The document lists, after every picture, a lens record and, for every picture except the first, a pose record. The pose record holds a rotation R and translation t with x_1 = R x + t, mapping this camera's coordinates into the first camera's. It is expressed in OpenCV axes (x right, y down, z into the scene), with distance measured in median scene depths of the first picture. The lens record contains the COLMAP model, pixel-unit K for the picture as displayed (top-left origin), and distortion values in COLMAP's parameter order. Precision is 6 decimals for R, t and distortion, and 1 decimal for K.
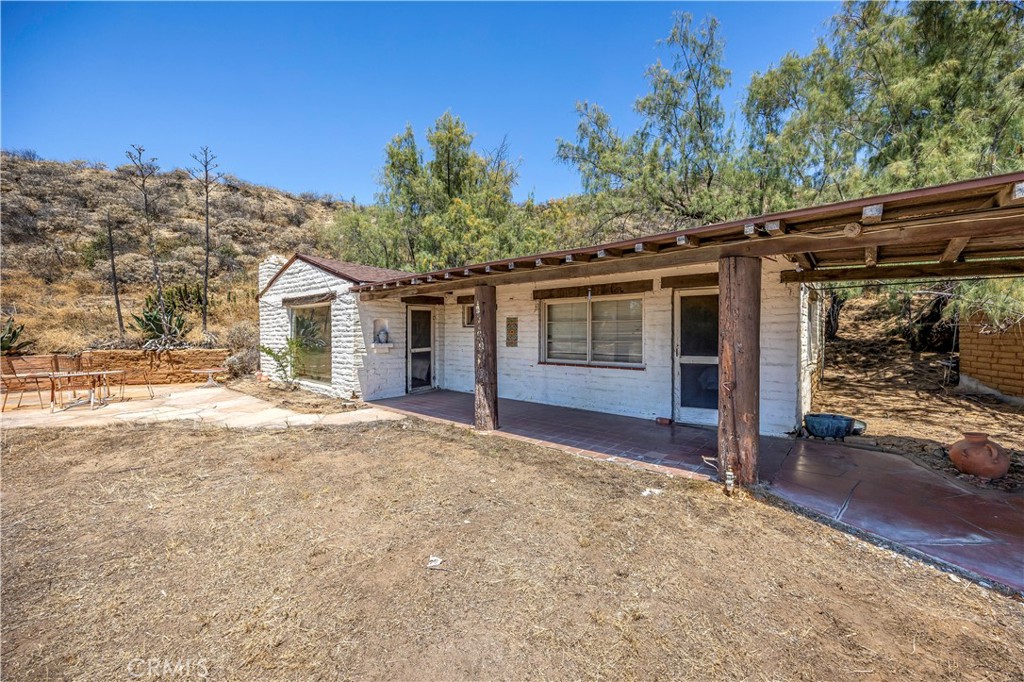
lens RADIAL K [[396.3, 0, 513.7], [0, 396.3, 338.3], [0, 0, 1]] dist [-0.006862, 0.000260]
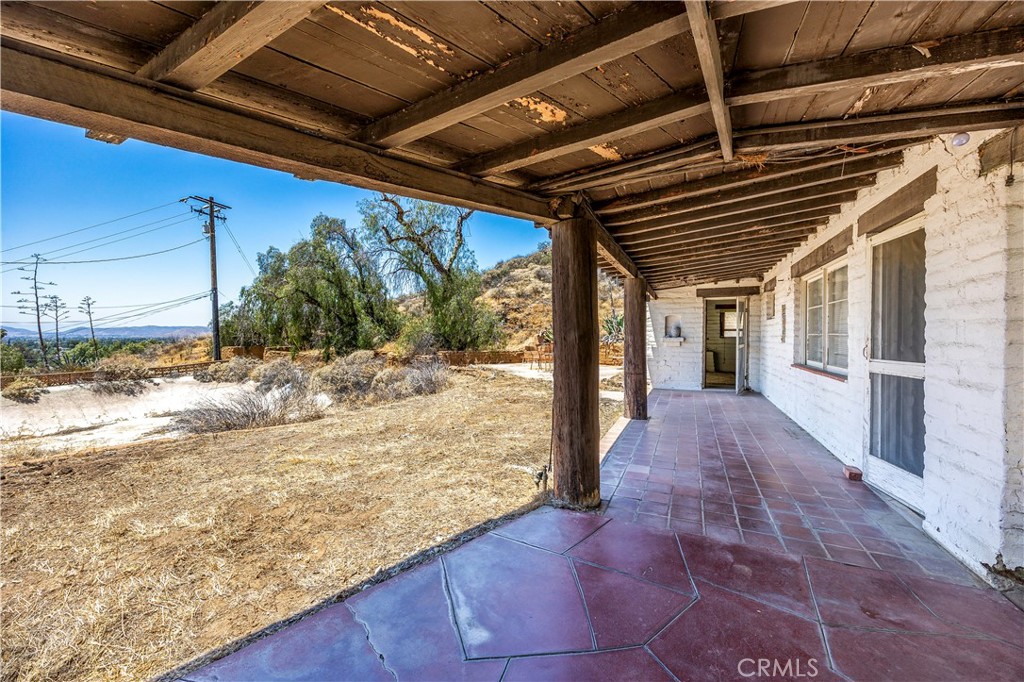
lens RADIAL K [[396.3, 0, 512.6], [0, 396.3, 342.3], [0, 0, 1]] dist [-0.006862, 0.000260]
pose [[0.287303, 0.012862, -0.957753, 0.577406], [-0.000661, 0.999912, 0.013230, 0.011207], [0.957839, -0.003168, 0.287286, 0.280604]]
